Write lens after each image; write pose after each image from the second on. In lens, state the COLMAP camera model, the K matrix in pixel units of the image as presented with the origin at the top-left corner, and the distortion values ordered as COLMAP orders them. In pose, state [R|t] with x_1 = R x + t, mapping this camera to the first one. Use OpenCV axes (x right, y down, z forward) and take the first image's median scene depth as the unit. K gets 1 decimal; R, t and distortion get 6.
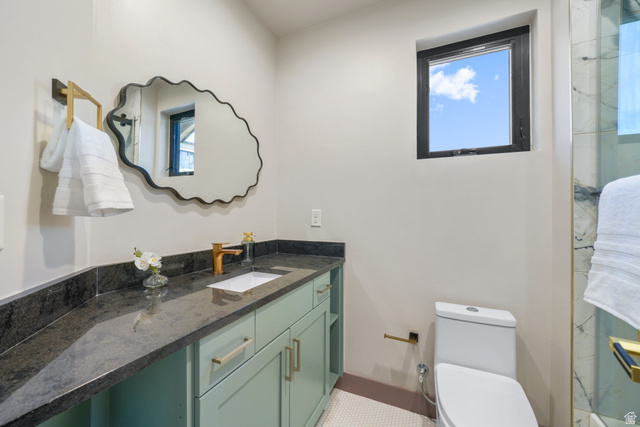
lens RADIAL K [[247.8, 0, 320.0], [0, 247.8, 213.6], [0, 0, 1]] dist [-0.013358, -0.000110]
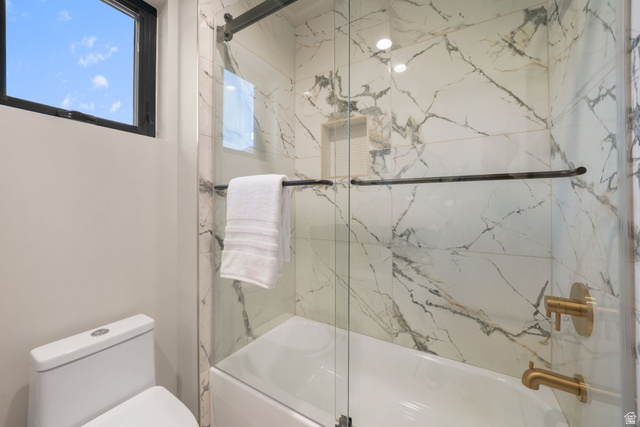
lens RADIAL K [[247.8, 0, 320.7], [0, 247.8, 203.4], [0, 0, 1]] dist [-0.013358, -0.000110]
pose [[0.122064, 0.002702, 0.992519, -0.035135], [-0.004666, 0.999987, -0.002148, -0.000816], [-0.992511, -0.004369, 0.122075, 0.298991]]
